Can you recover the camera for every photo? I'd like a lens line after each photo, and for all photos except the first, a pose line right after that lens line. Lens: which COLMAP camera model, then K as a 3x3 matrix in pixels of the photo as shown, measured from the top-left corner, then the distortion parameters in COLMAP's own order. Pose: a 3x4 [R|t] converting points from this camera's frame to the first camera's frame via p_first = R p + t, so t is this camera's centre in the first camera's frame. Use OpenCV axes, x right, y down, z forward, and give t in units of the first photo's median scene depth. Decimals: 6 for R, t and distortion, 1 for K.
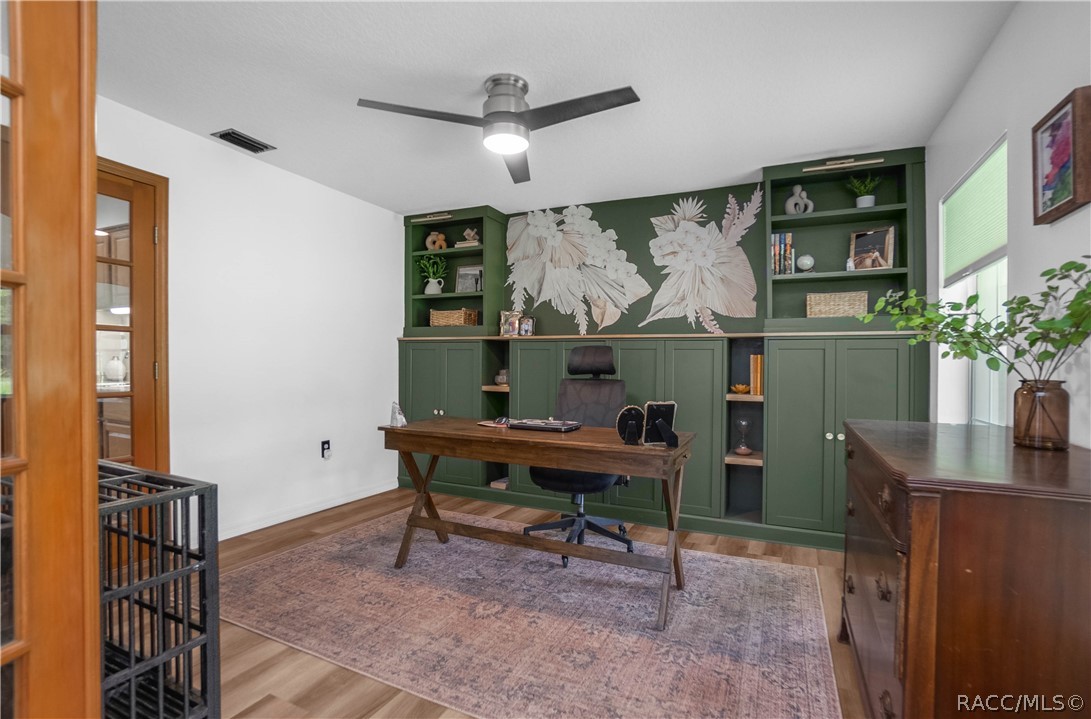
lens RADIAL K [[518.8, 0, 549.6], [0, 518.8, 365.9], [0, 0, 1]] dist [-0.033514, 0.010399]
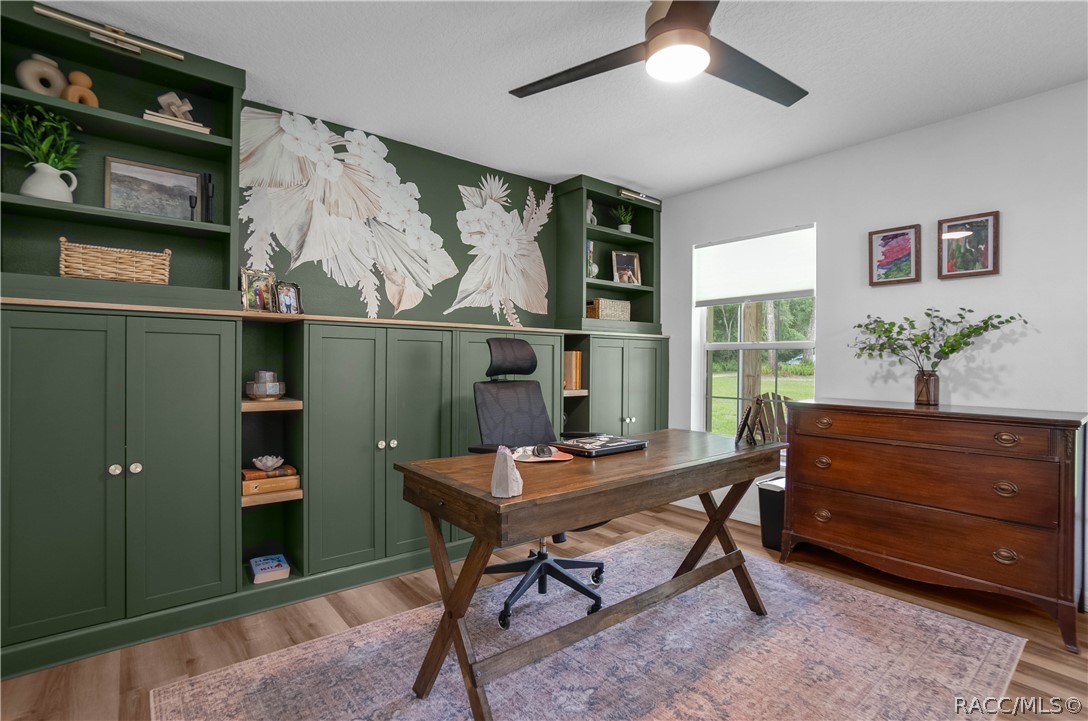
lens RADIAL K [[517.4, 0, 551.6], [0, 517.4, 358.9], [0, 0, 1]] dist [-0.033514, 0.010399]
pose [[0.435206, -0.004642, 0.900319, -0.481681], [0.003464, 0.999988, 0.003482, -0.007903], [-0.900324, 0.001603, 0.435216, 0.498754]]
